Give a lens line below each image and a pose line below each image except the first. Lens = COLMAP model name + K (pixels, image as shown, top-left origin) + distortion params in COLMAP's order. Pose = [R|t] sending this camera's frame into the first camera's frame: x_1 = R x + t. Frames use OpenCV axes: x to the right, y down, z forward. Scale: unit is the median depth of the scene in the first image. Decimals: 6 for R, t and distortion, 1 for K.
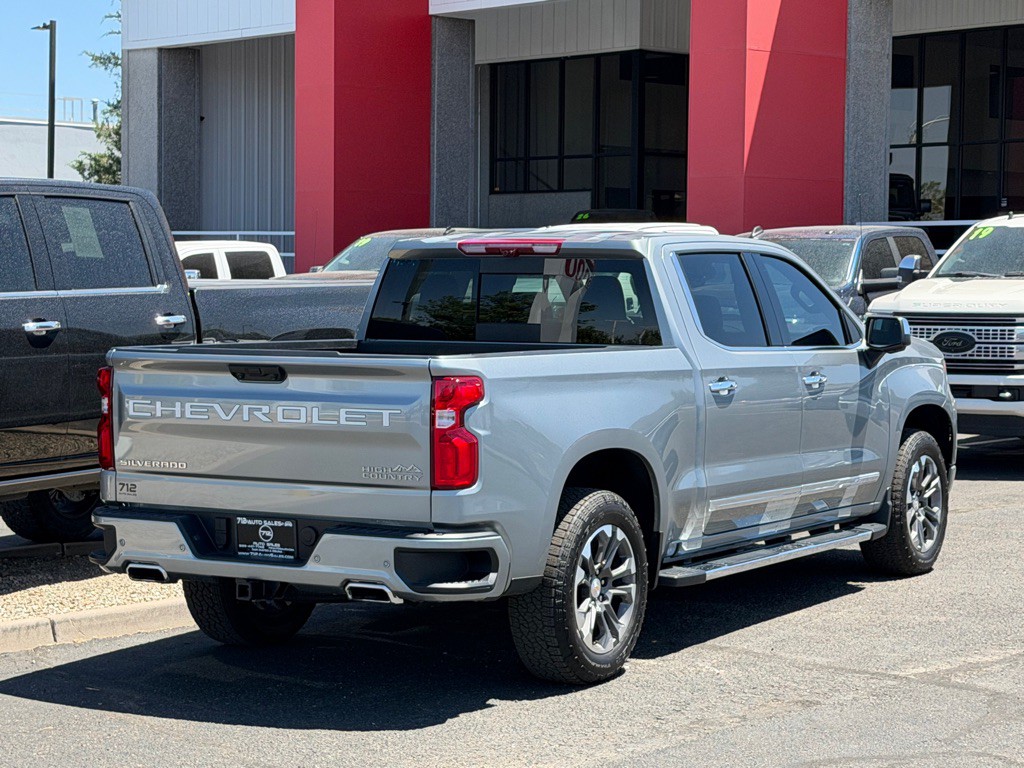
lens RADIAL K [[2257.9, 0, 516.7], [0, 2257.9, 387.9], [0, 0, 1]] dist [0.133999, 0.428738]
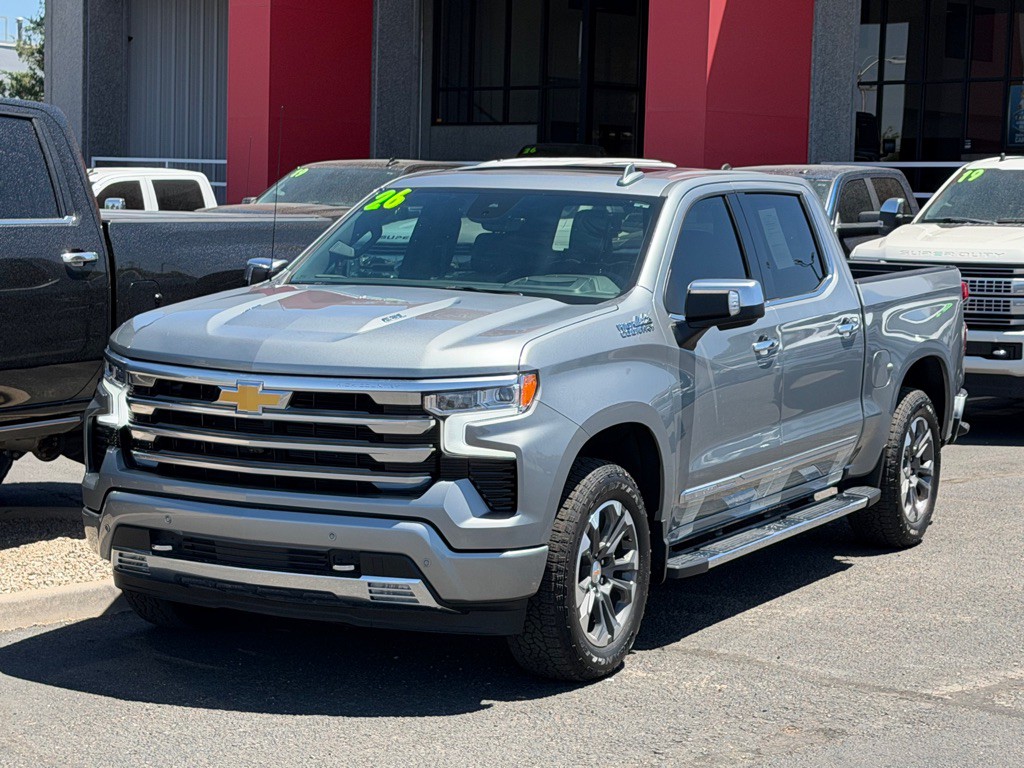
lens RADIAL K [[2257.9, 0, 516.7], [0, 2257.9, 387.9], [0, 0, 1]] dist [0.133999, 0.428738]
pose [[0.999389, 0.016815, 0.030627, -0.011737], [-0.017683, 0.999444, 0.028284, -0.007482], [-0.030135, -0.028808, 0.999131, 0.126788]]
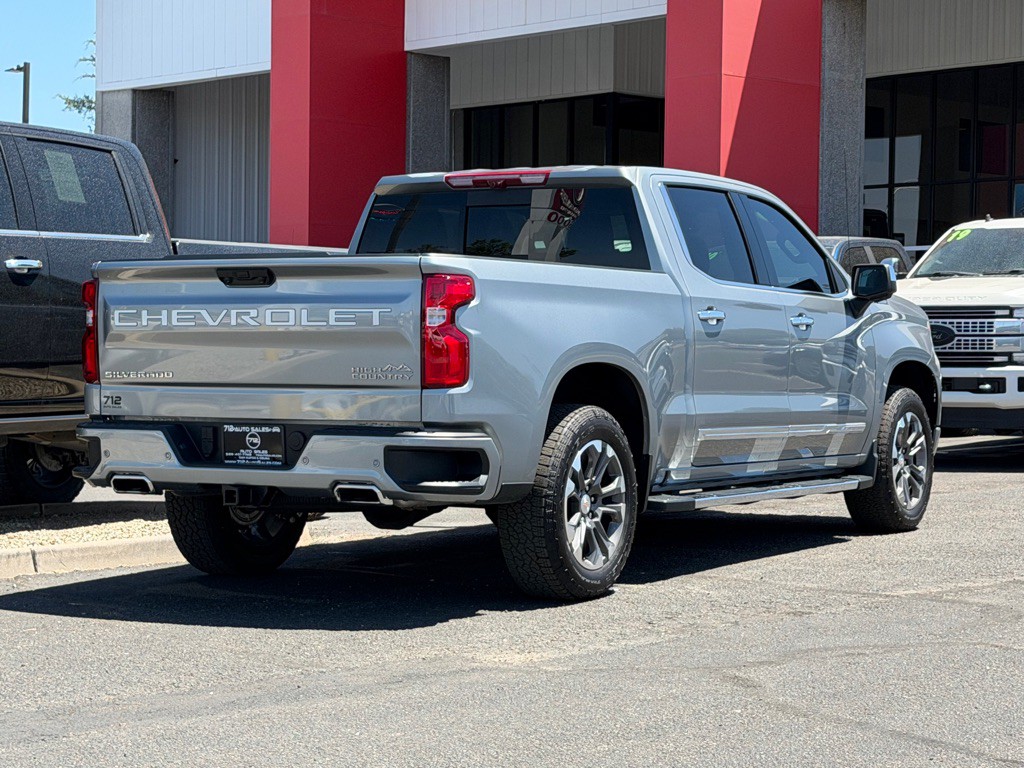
lens RADIAL K [[2257.9, 0, 516.7], [0, 2257.9, 387.9], [0, 0, 1]] dist [0.133999, 0.428738]
pose [[0.999903, 0.002009, 0.013811, -0.006968], [-0.001518, 0.999370, -0.035459, 0.056747], [-0.013874, 0.035434, 0.999276, 0.006992]]
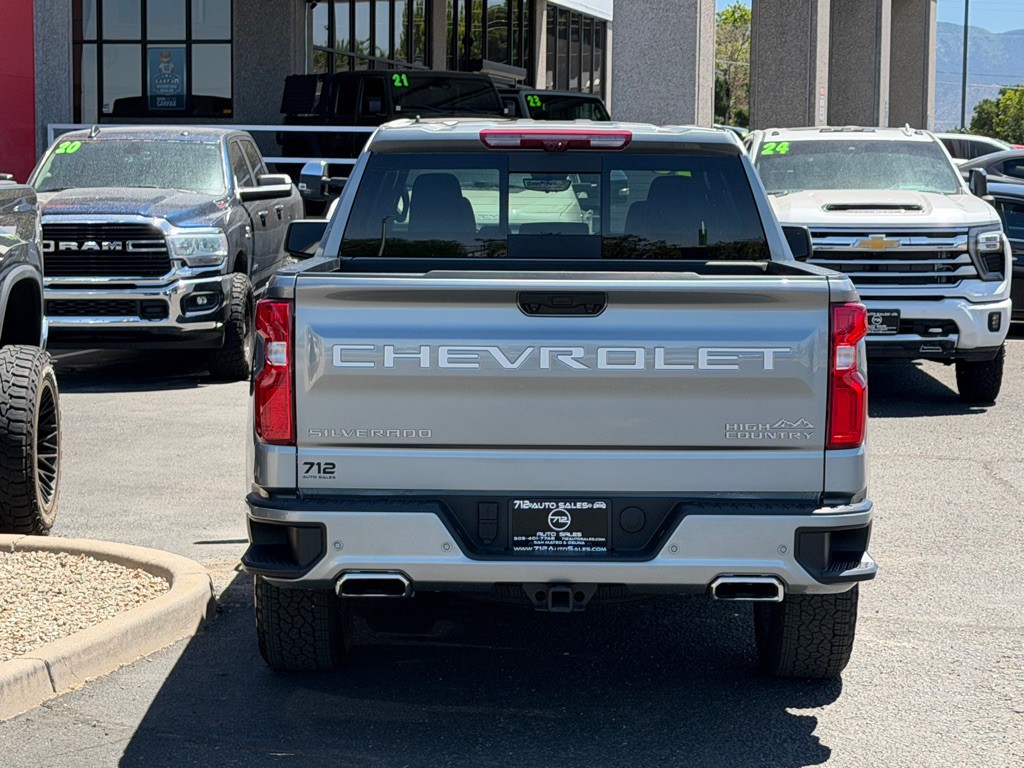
lens RADIAL K [[2255.9, 0, 526.7], [0, 2255.9, 378.8], [0, 0, 1]] dist [0.167585, -0.056126]
pose [[0.858747, -0.038534, 0.510949, -0.369261], [0.020842, 0.998970, 0.040309, -0.008784], [-0.511976, -0.023966, 0.858666, 0.276522]]
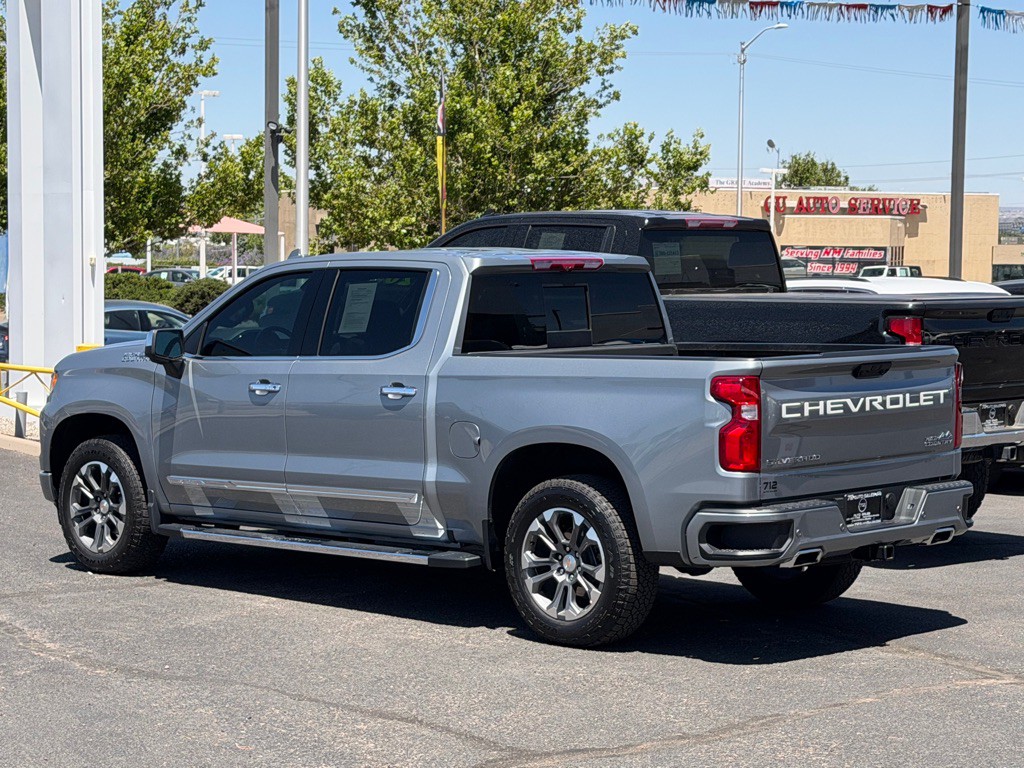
lens RADIAL K [[2257.9, 0, 516.7], [0, 2257.9, 387.9], [0, 0, 1]] dist [0.133999, 0.428738]
pose [[0.224992, -0.057449, 0.972666, -0.968643], [0.064386, 0.996955, 0.043990, -0.045149], [-0.972231, 0.052729, 0.228005, 0.671532]]
